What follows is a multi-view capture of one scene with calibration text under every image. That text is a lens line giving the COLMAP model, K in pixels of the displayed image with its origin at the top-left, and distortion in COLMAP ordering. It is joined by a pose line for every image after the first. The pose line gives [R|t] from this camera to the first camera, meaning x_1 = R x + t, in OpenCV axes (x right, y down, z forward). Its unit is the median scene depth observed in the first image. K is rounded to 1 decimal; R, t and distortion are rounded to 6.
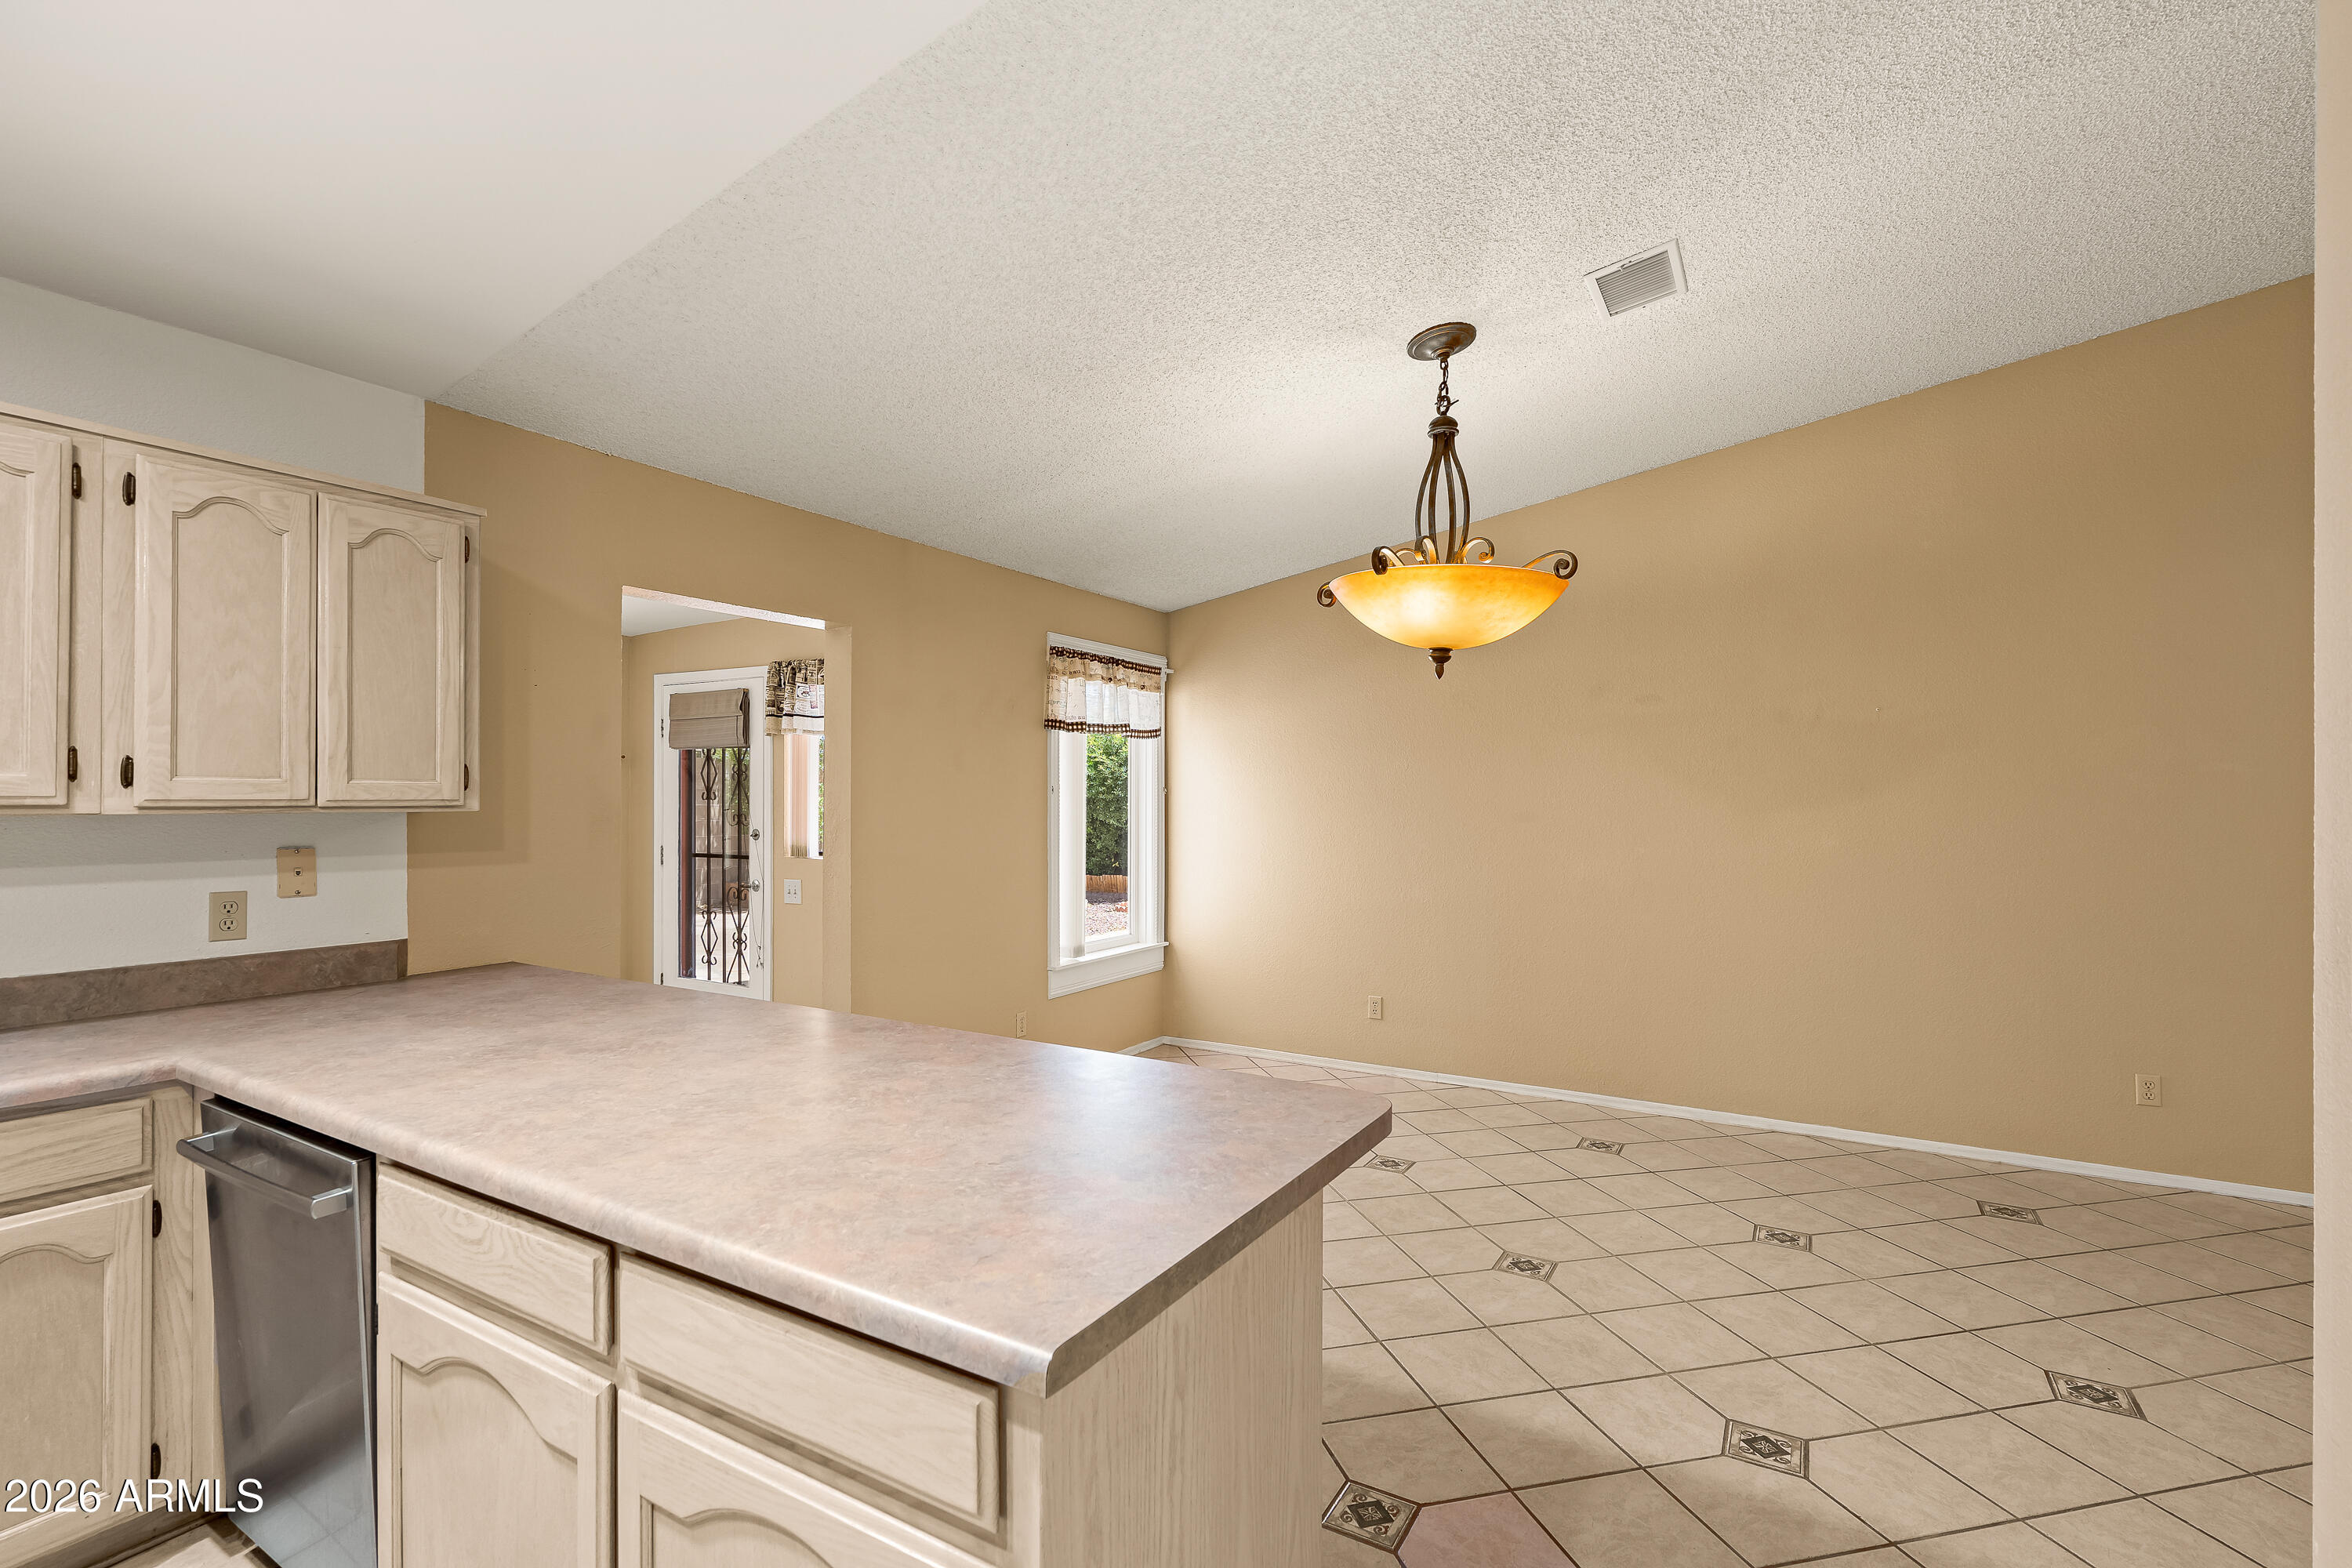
lens RADIAL K [[1080.9, 0, 1172.5], [0, 1080.9, 796.6], [0, 0, 1]] dist [0.000217, 0.000603]
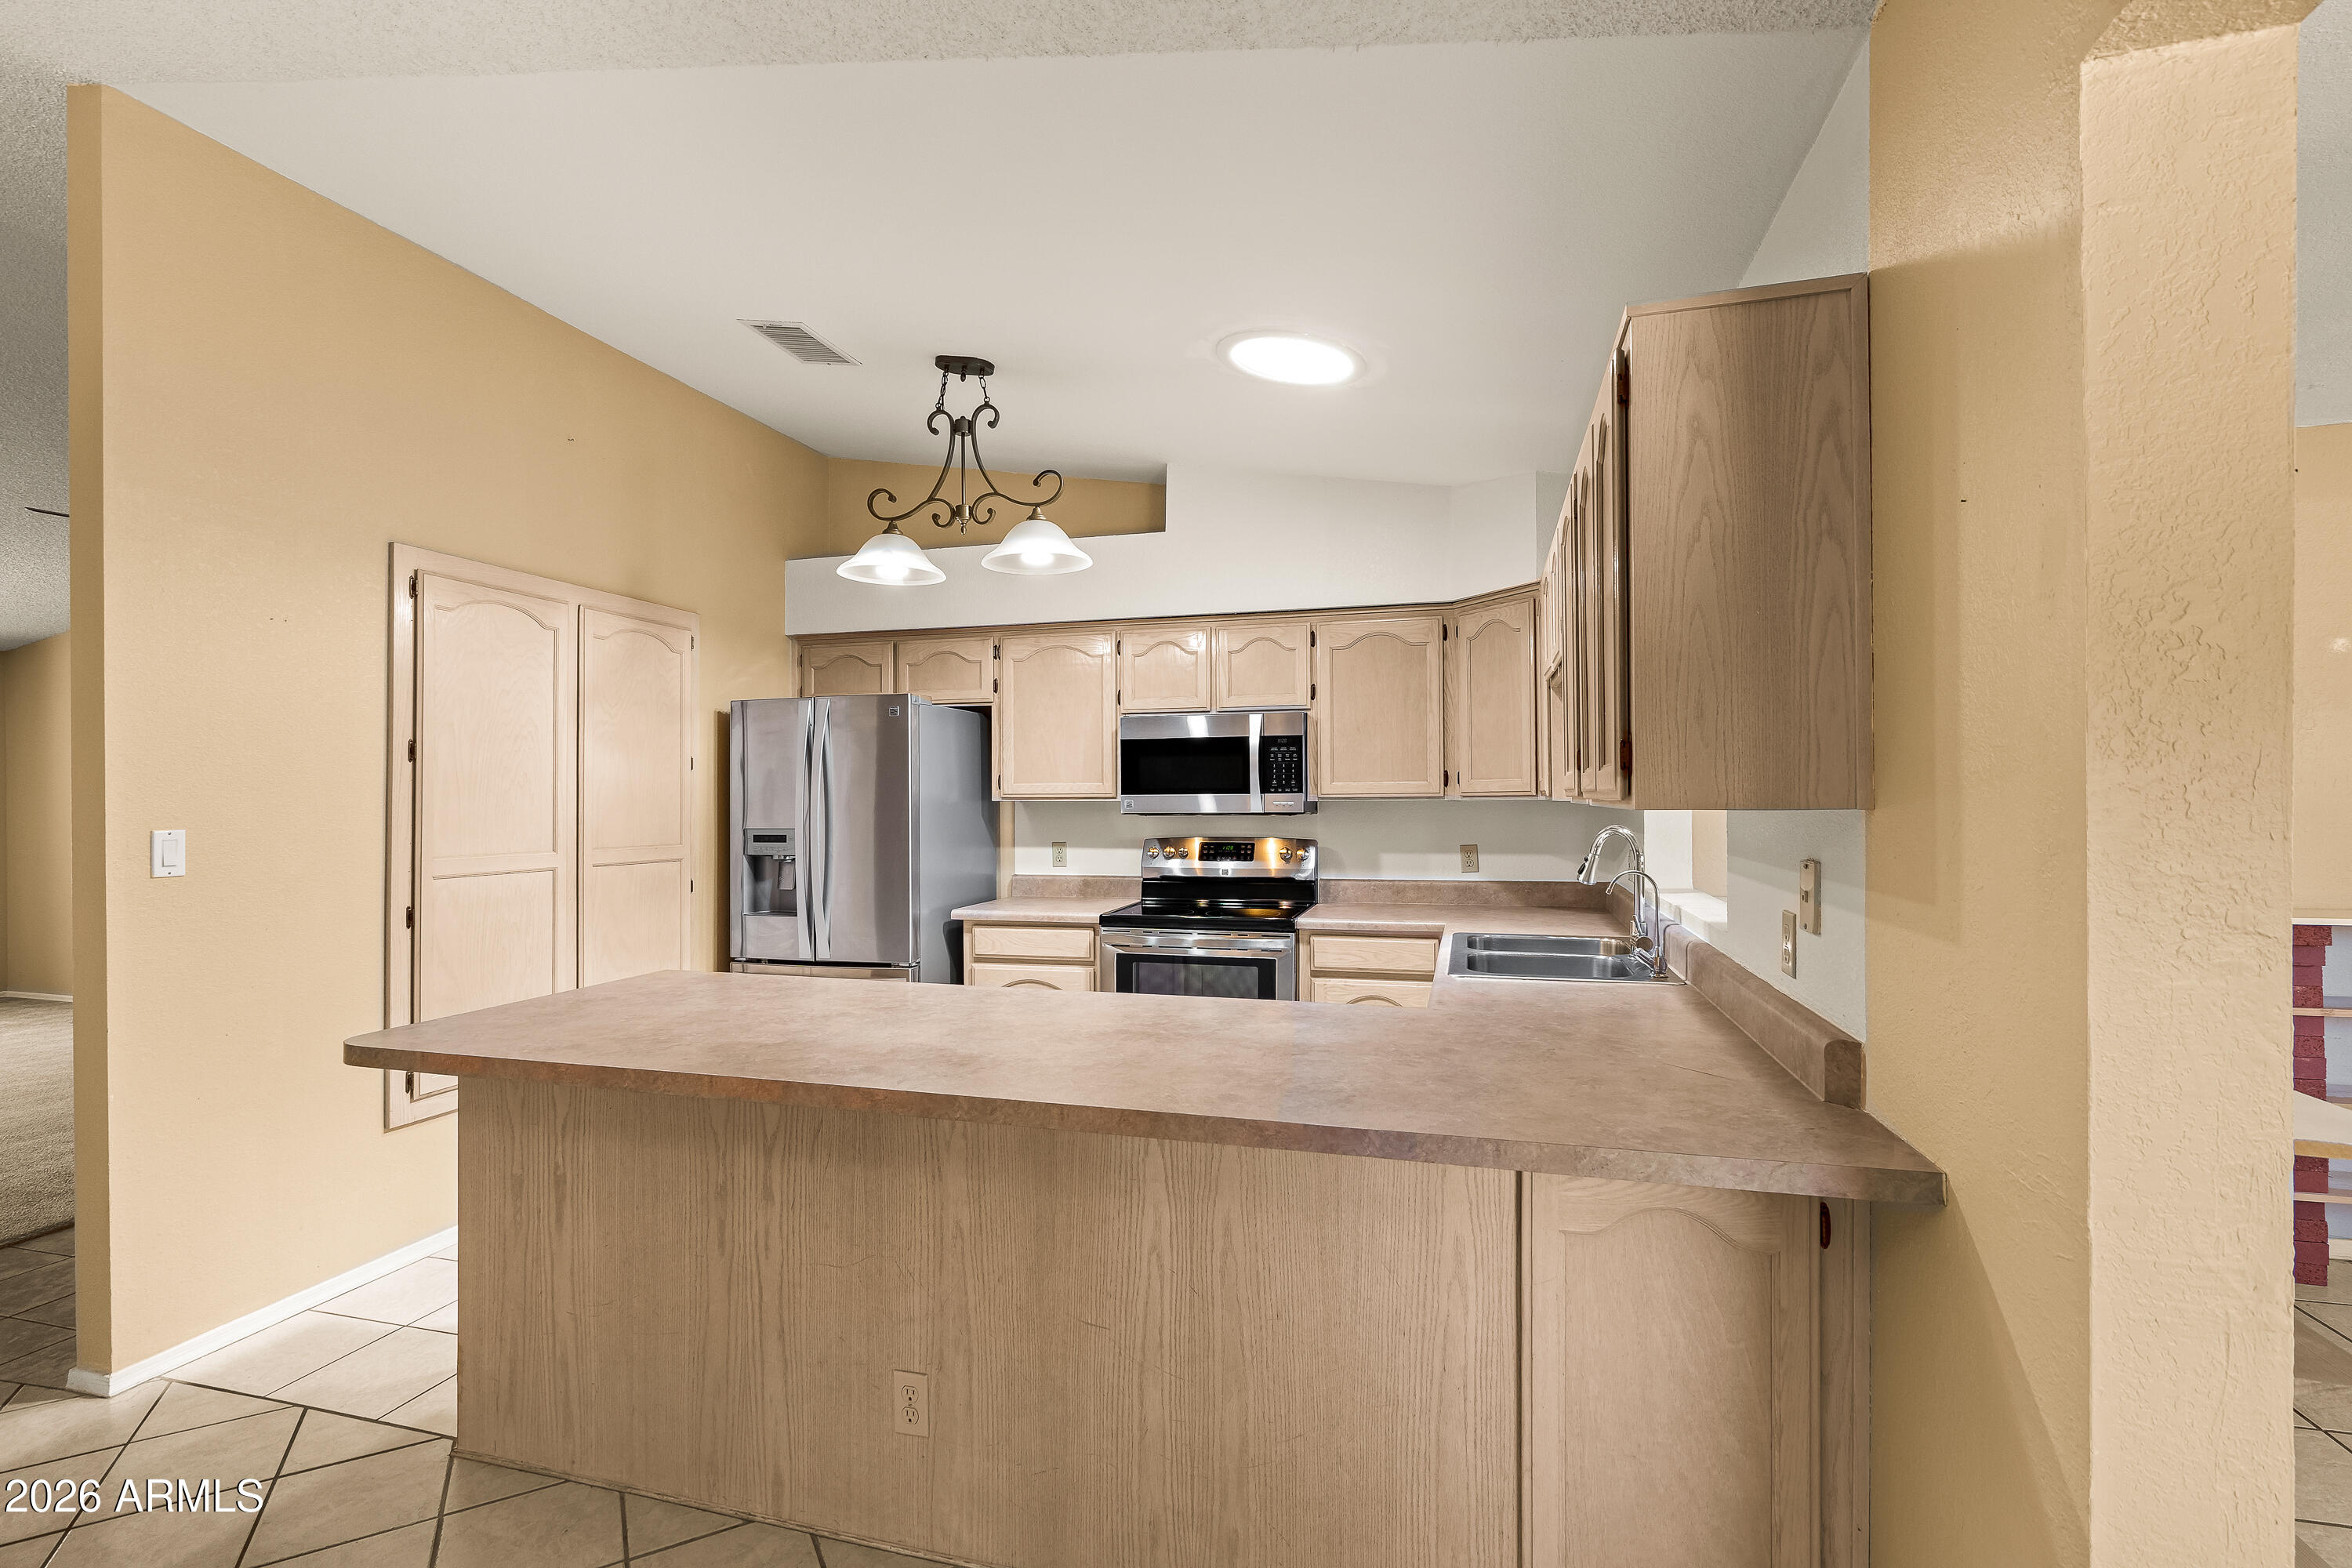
lens RADIAL K [[1080.9, 0, 1164.9], [0, 1080.9, 783.3], [0, 0, 1]] dist [0.000217, 0.000603]
pose [[-0.964528, -0.001779, -0.263975, -0.233033], [0.001605, 0.999919, -0.012603, 0.005686], [0.263976, -0.012580, -0.964447, 1.522423]]
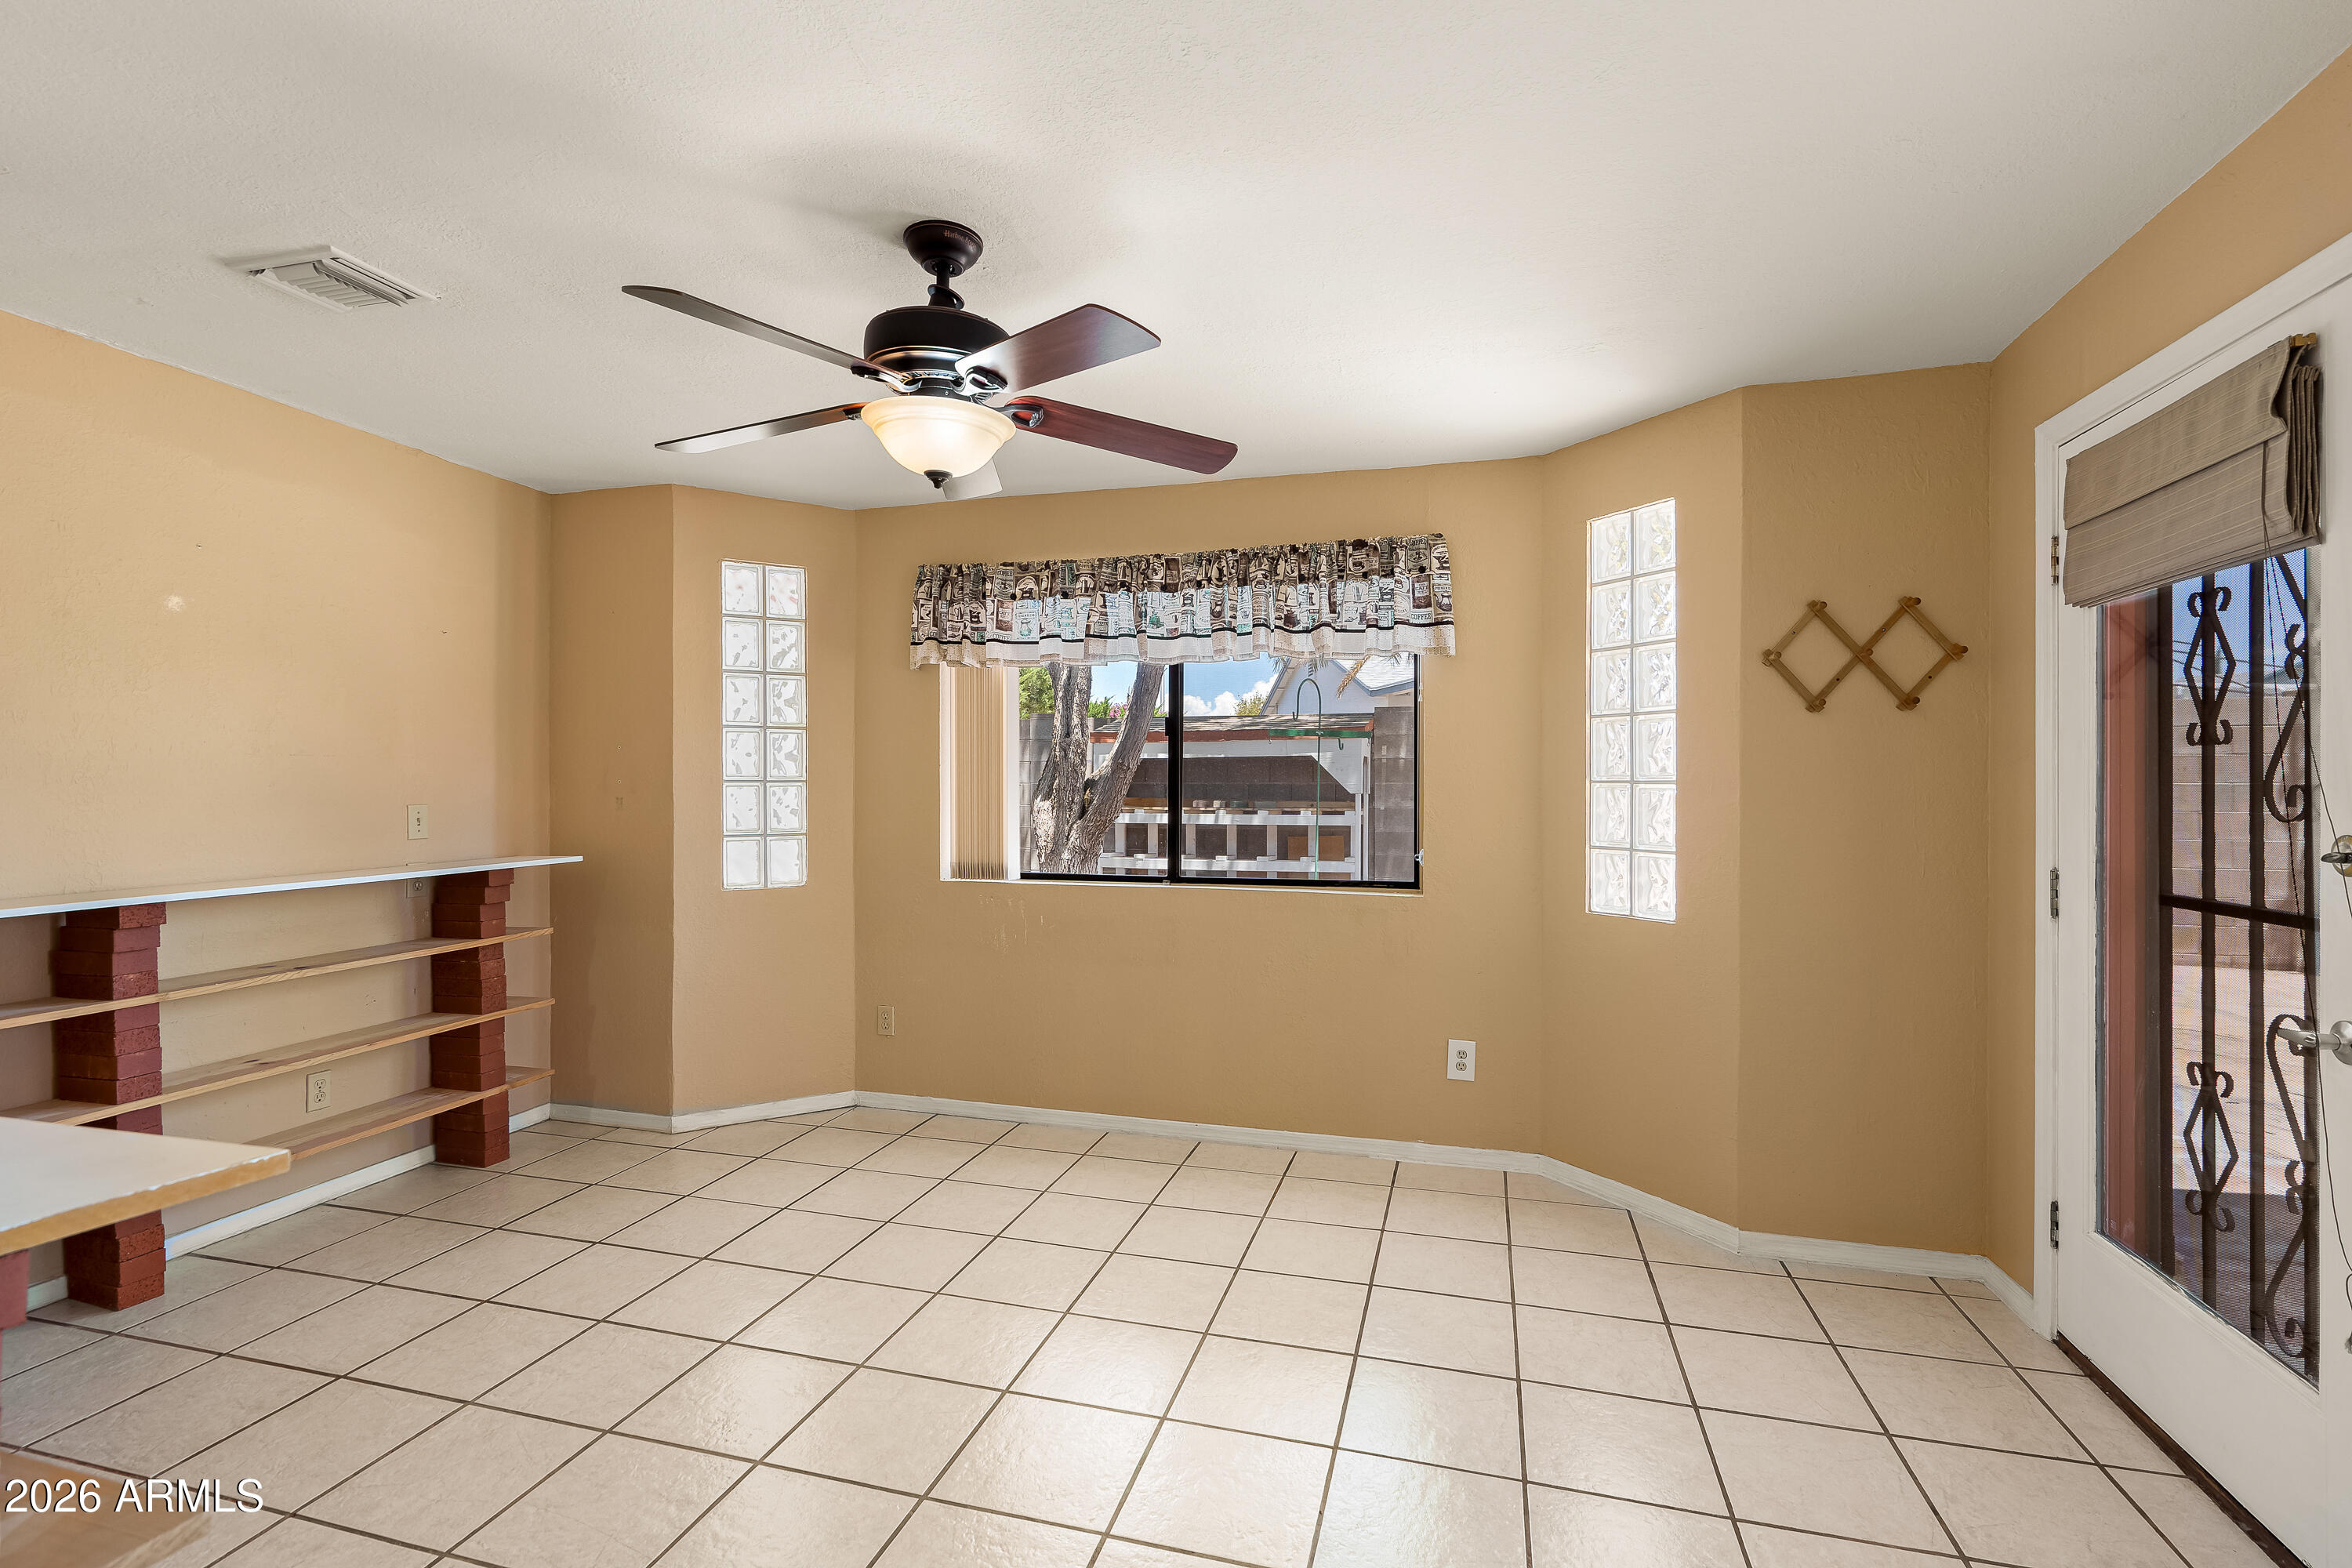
lens RADIAL K [[1080.9, 0, 1160.3], [0, 1080.9, 804.9], [0, 0, 1]] dist [0.000217, 0.000603]
pose [[0.255995, 0.012205, -0.966601, -0.438019], [0.006171, 0.999879, 0.014260, 0.036482], [0.966658, -0.009615, 0.255889, 1.420896]]
